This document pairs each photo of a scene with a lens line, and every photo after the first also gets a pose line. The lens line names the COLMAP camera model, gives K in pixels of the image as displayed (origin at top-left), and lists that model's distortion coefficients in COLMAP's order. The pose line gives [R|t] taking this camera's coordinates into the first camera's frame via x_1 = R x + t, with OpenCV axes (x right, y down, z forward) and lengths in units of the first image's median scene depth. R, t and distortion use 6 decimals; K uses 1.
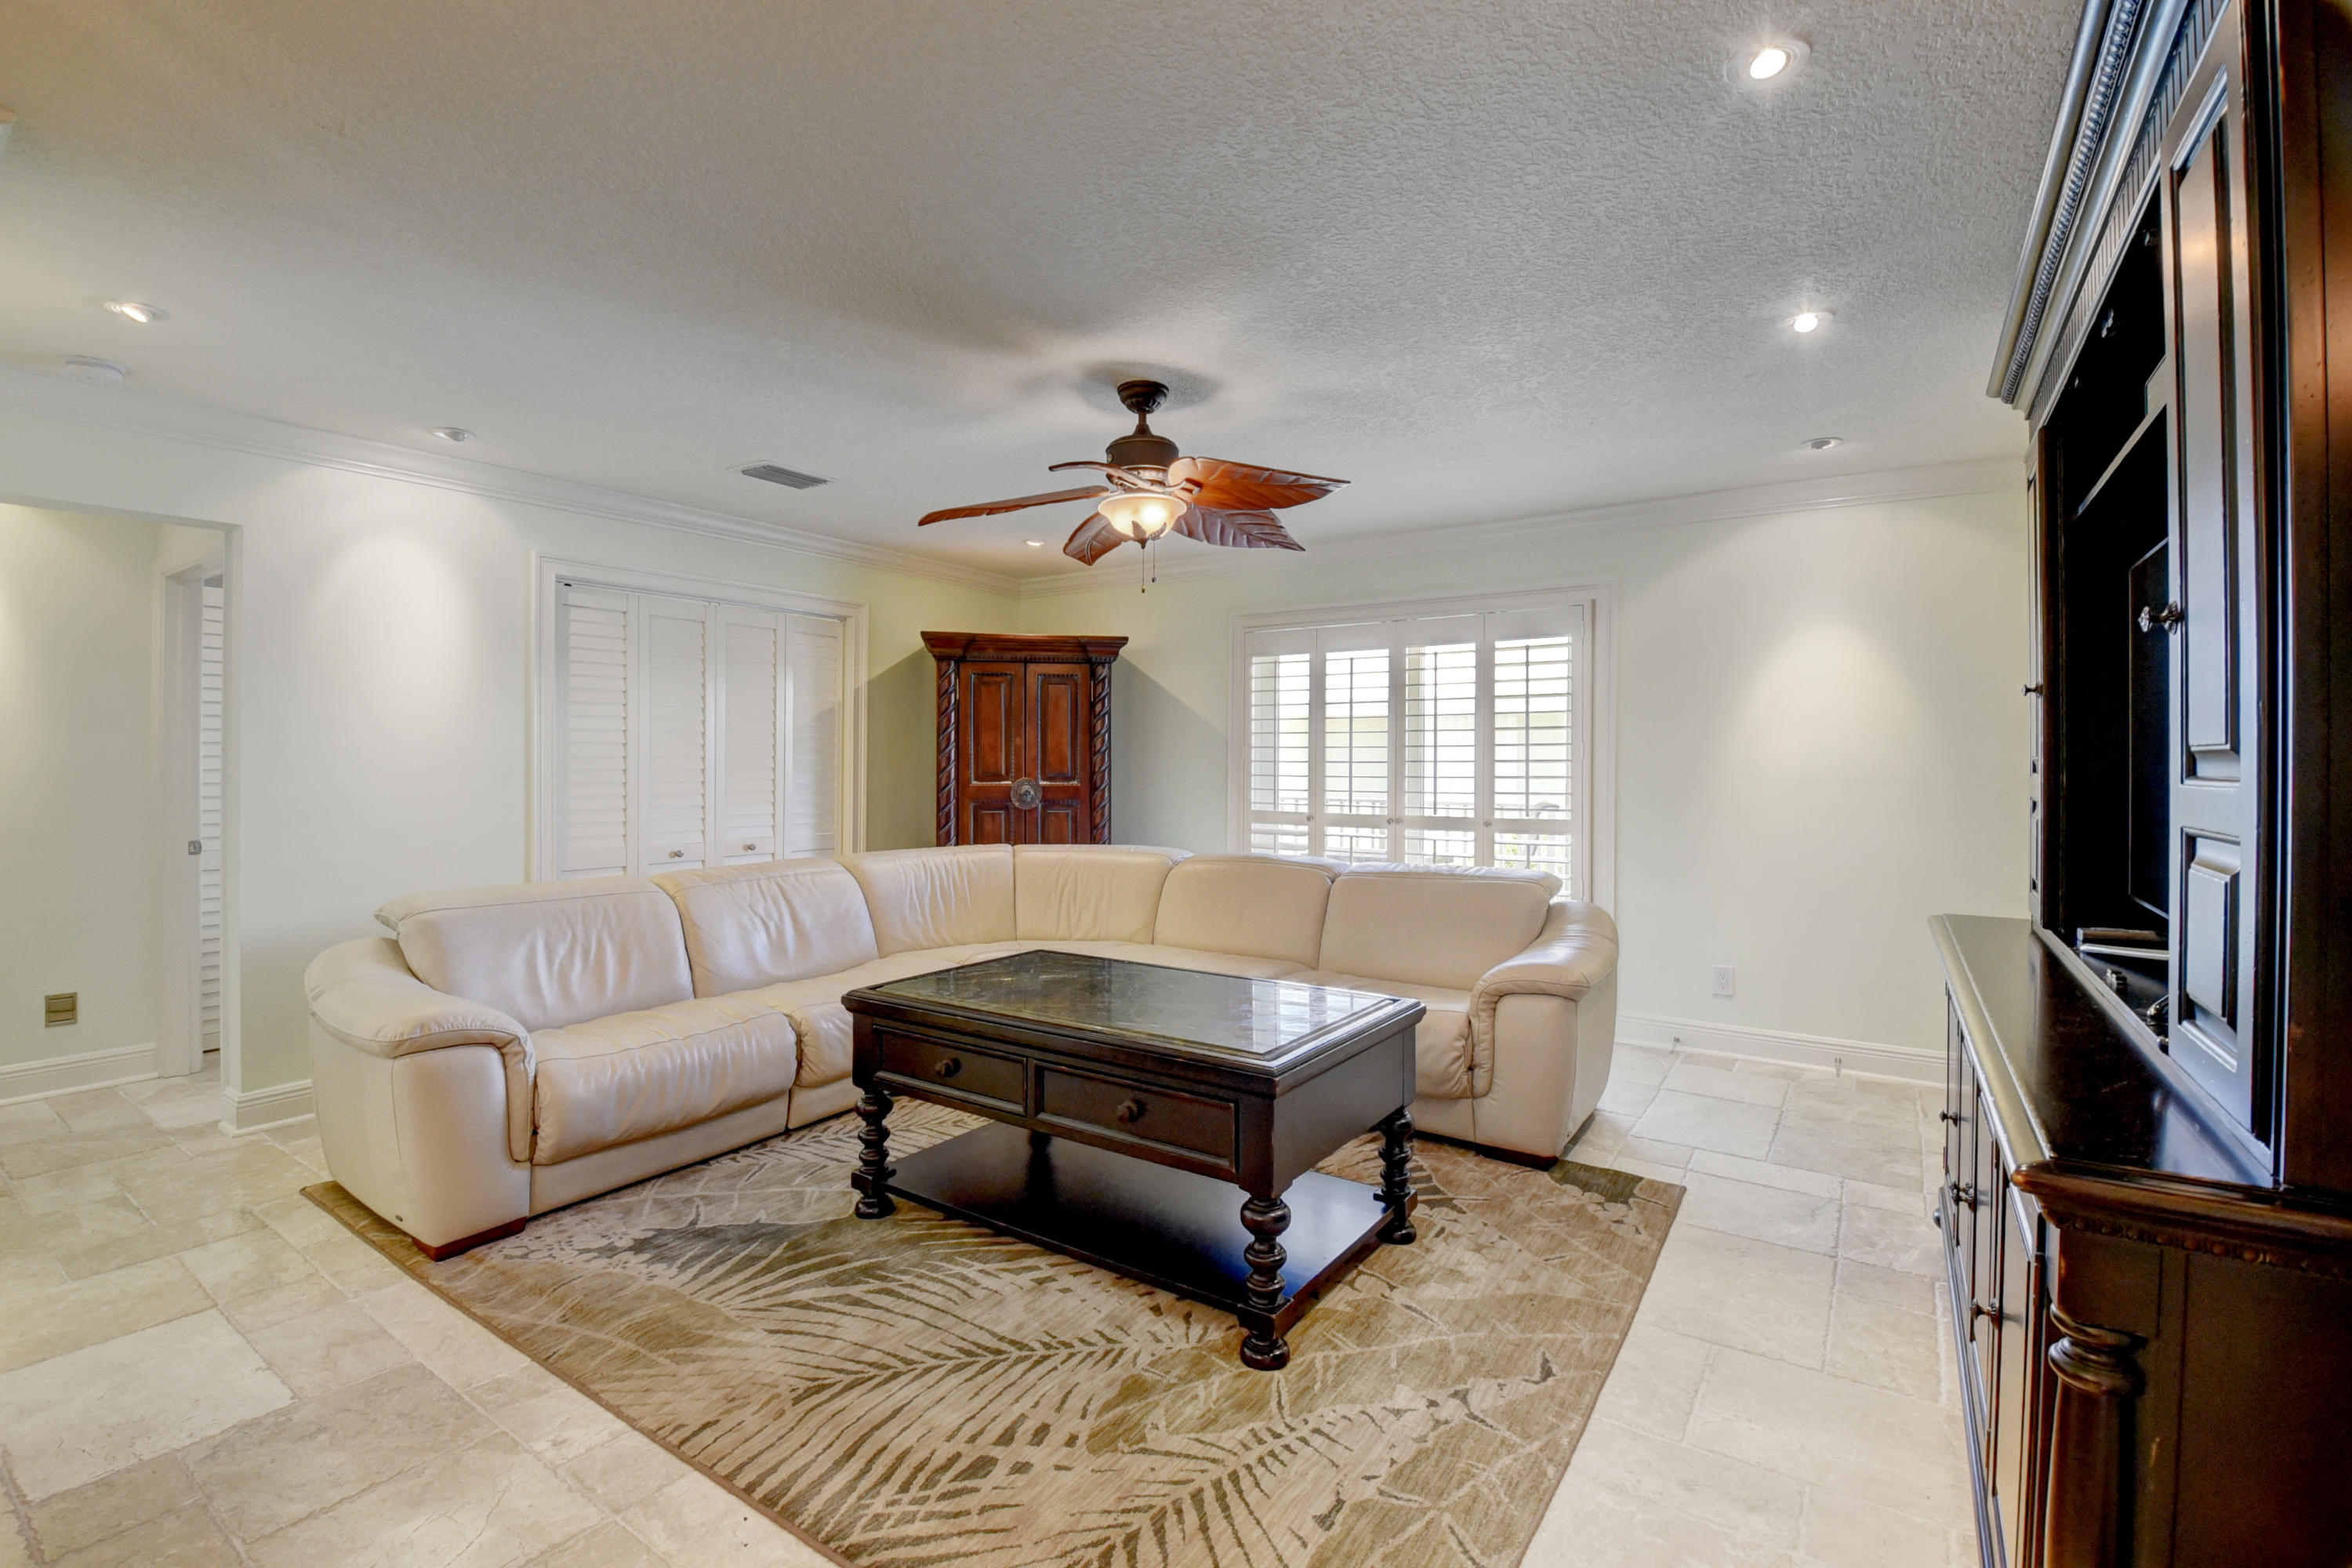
lens RADIAL K [[1033.6, 0, 1172.5], [0, 1033.6, 766.9], [0, 0, 1]] dist [0.003656, -0.014819]
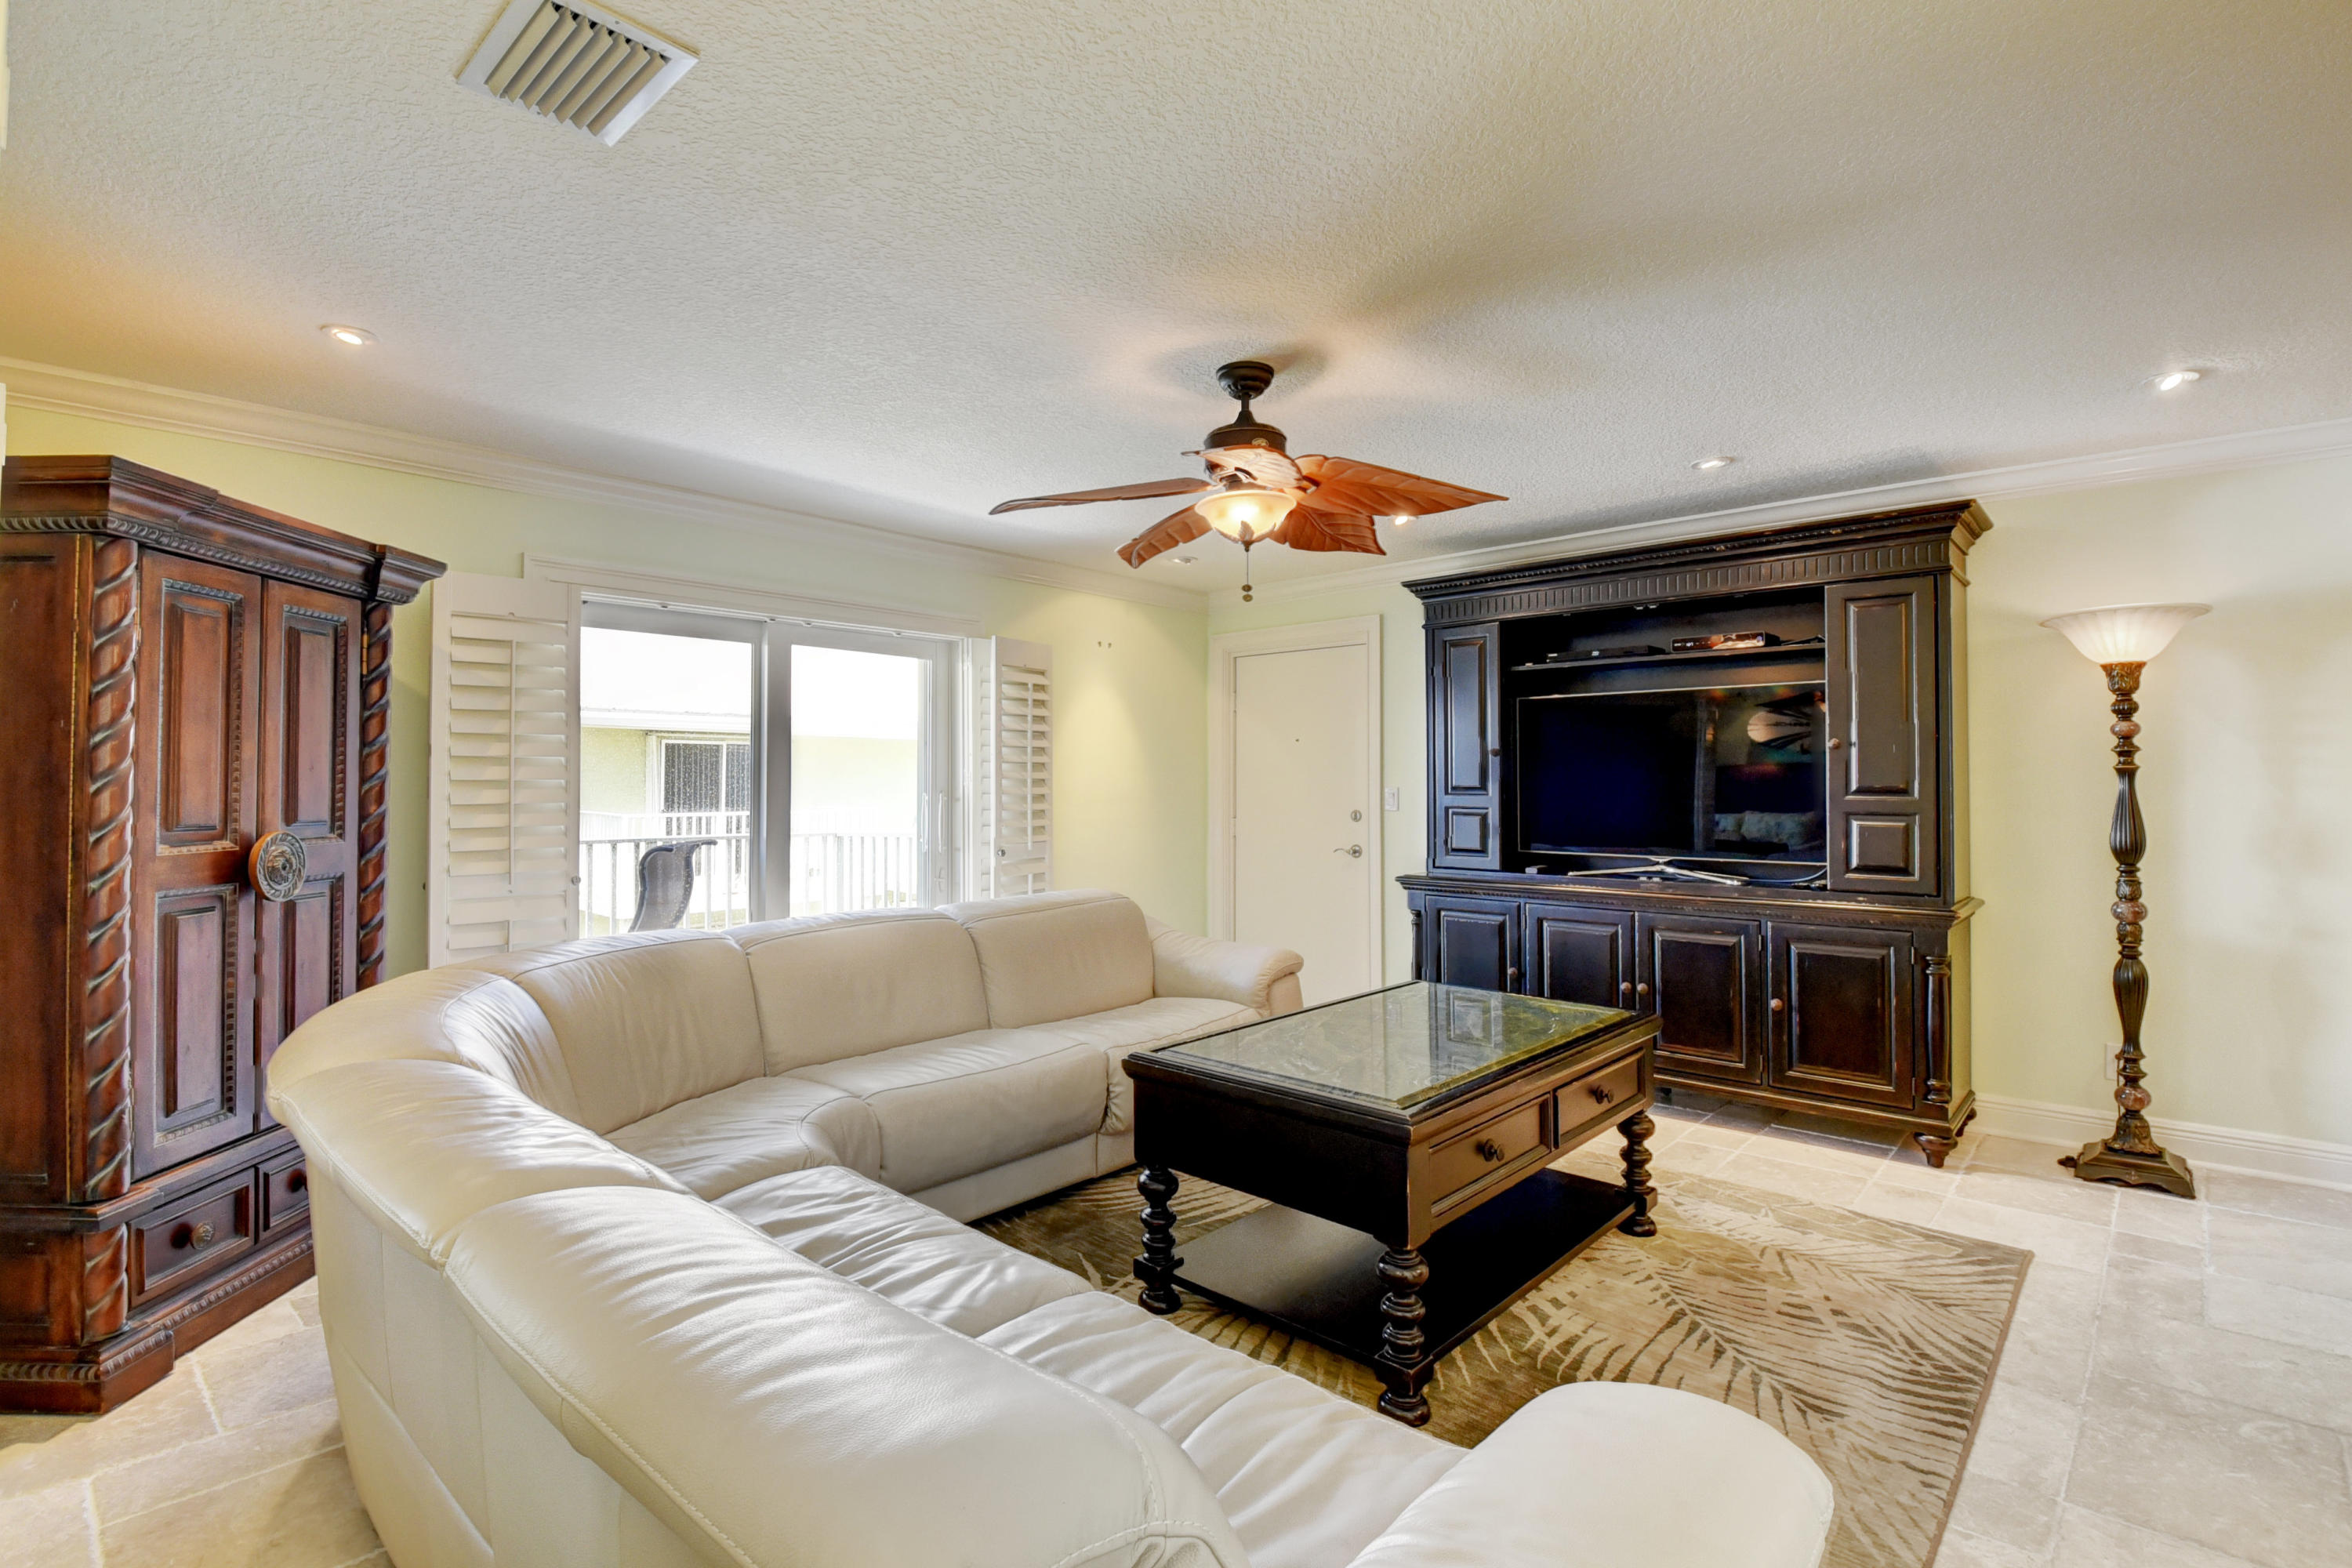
lens RADIAL K [[1104.7, 0, 1163.6], [0, 1104.7, 770.2], [0, 0, 1]] dist [-0.011363, -0.005651]
pose [[0.147189, 0.010869, 0.989049, -0.963749], [0.002512, 0.999932, -0.011362, -0.015495], [-0.989105, 0.004157, 0.147151, 0.932931]]
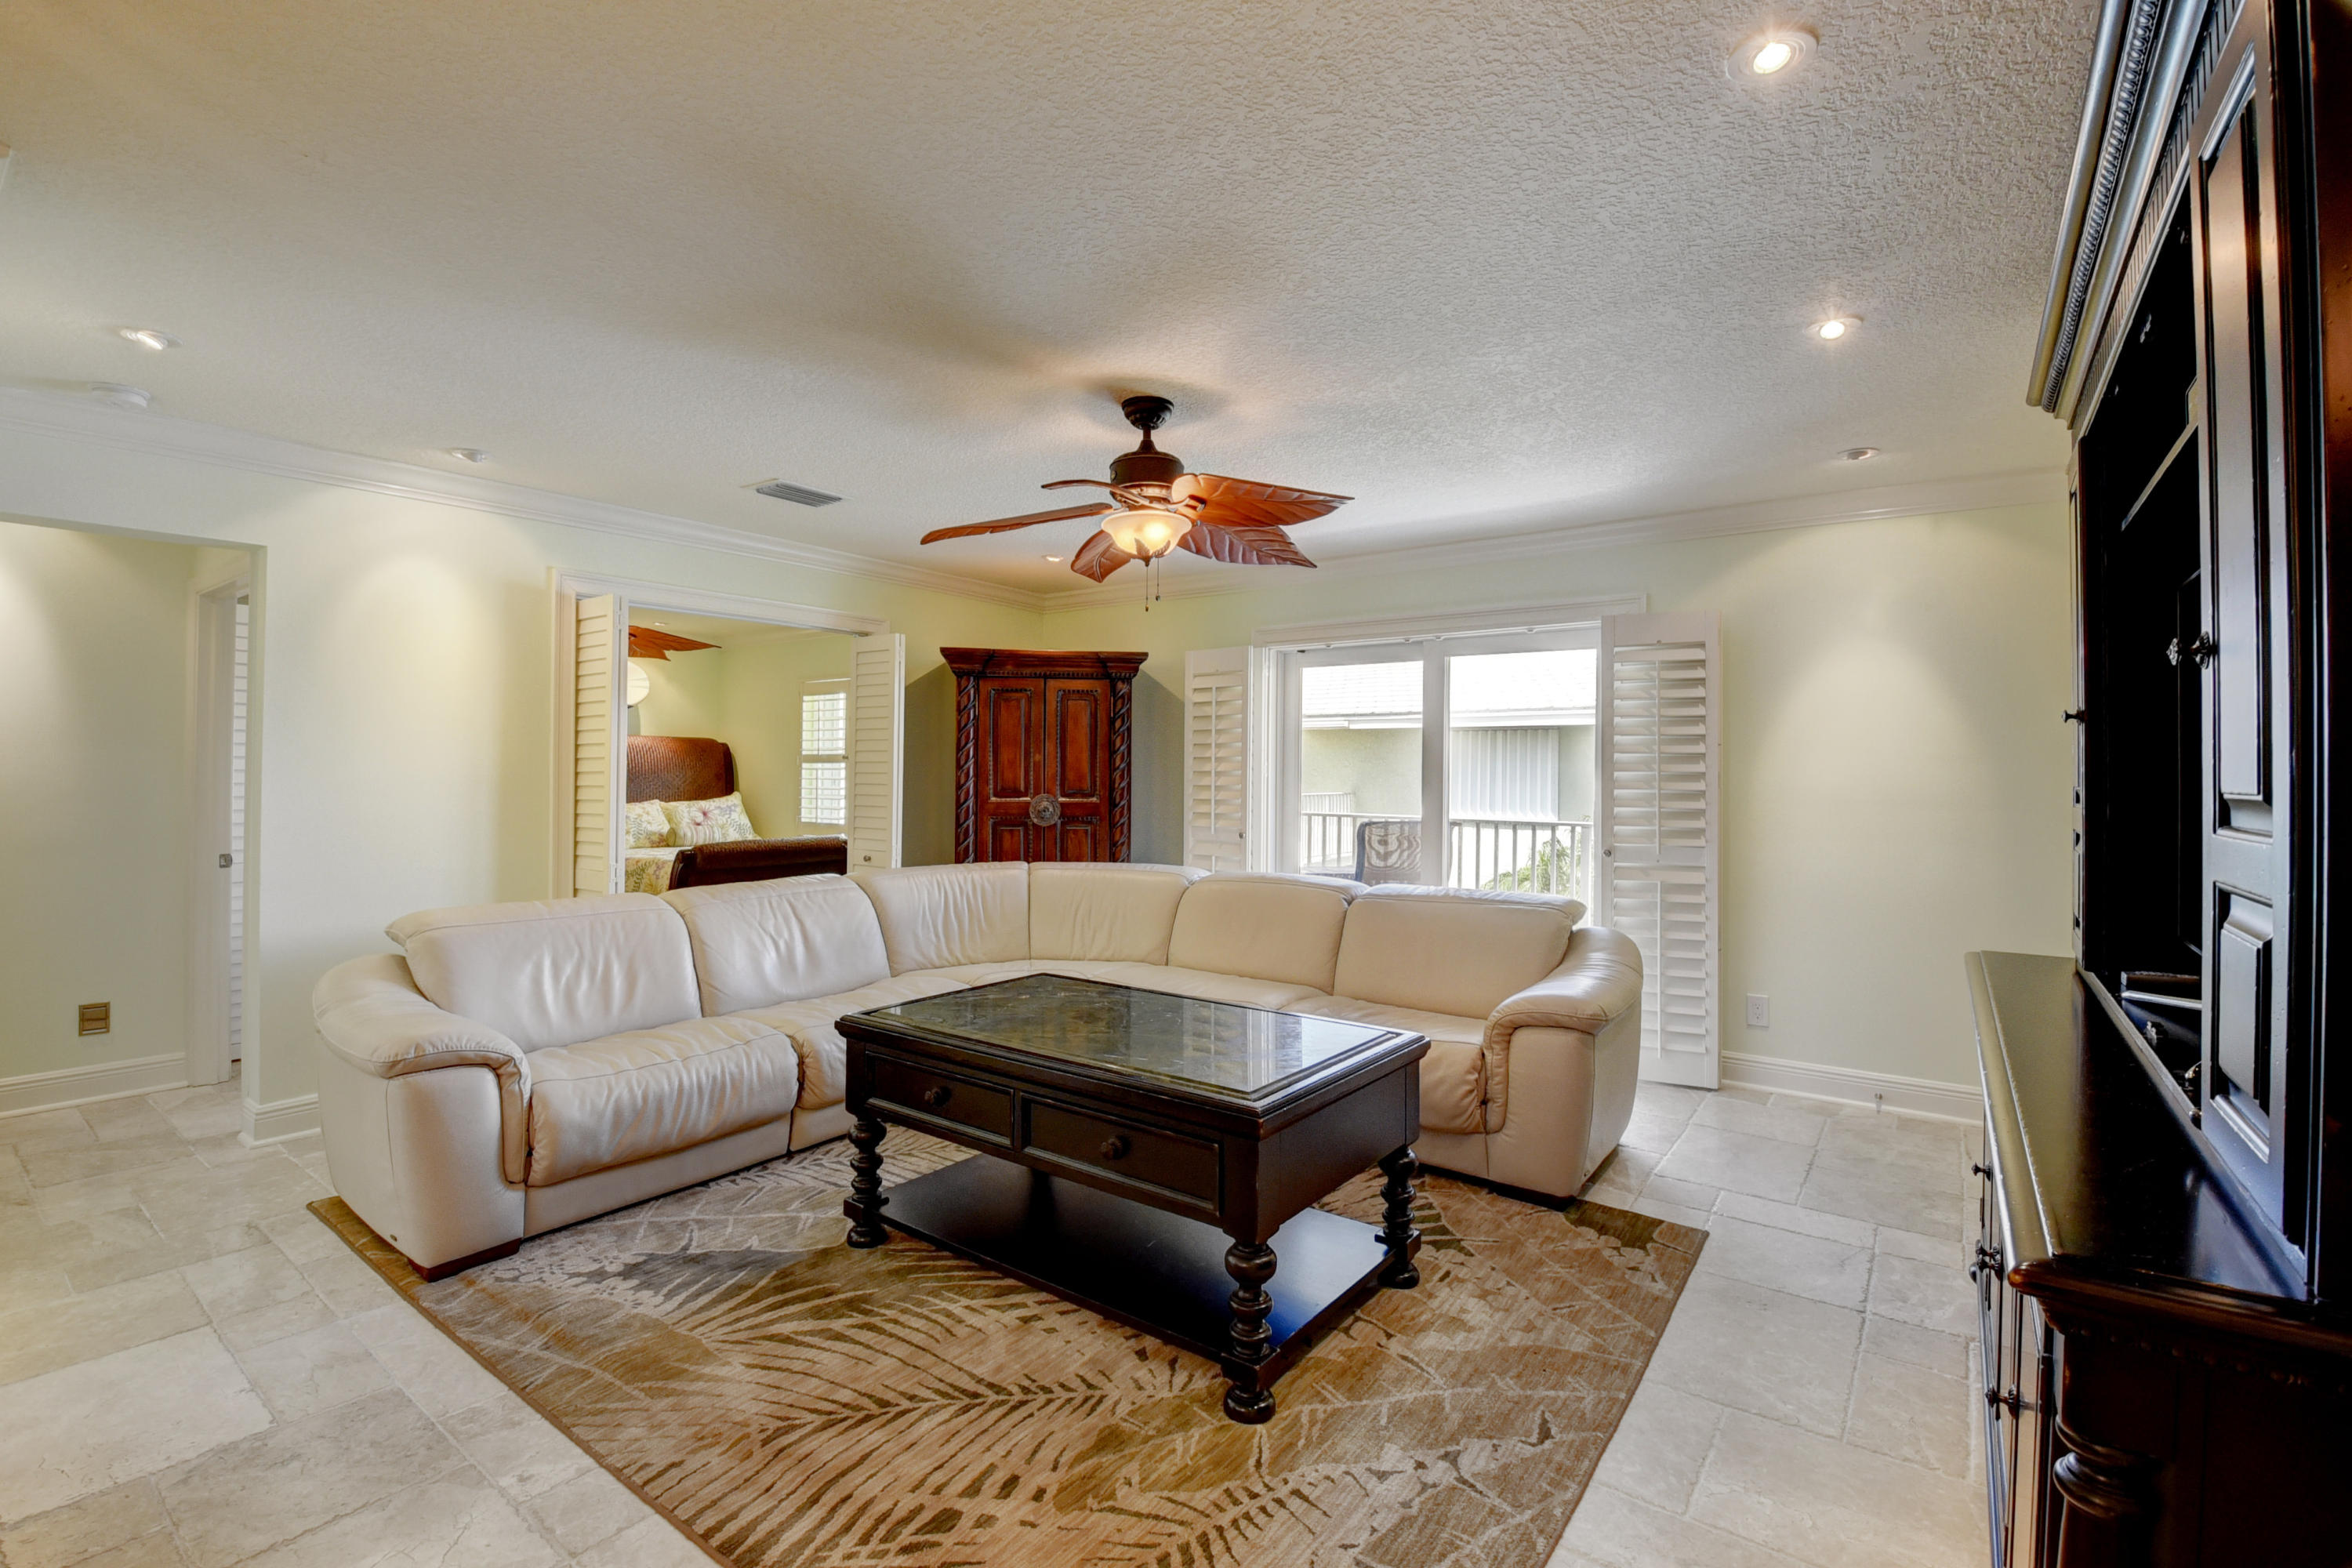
lens RADIAL K [[1033.6, 0, 1173.2], [0, 1033.6, 769.1], [0, 0, 1]] dist [0.003656, -0.014819]
pose [[0.999192, 0.004137, -0.039977, 0.037027], [-0.004464, 0.999957, -0.008099, -0.010938], [0.039942, 0.008271, 0.999168, 0.021300]]
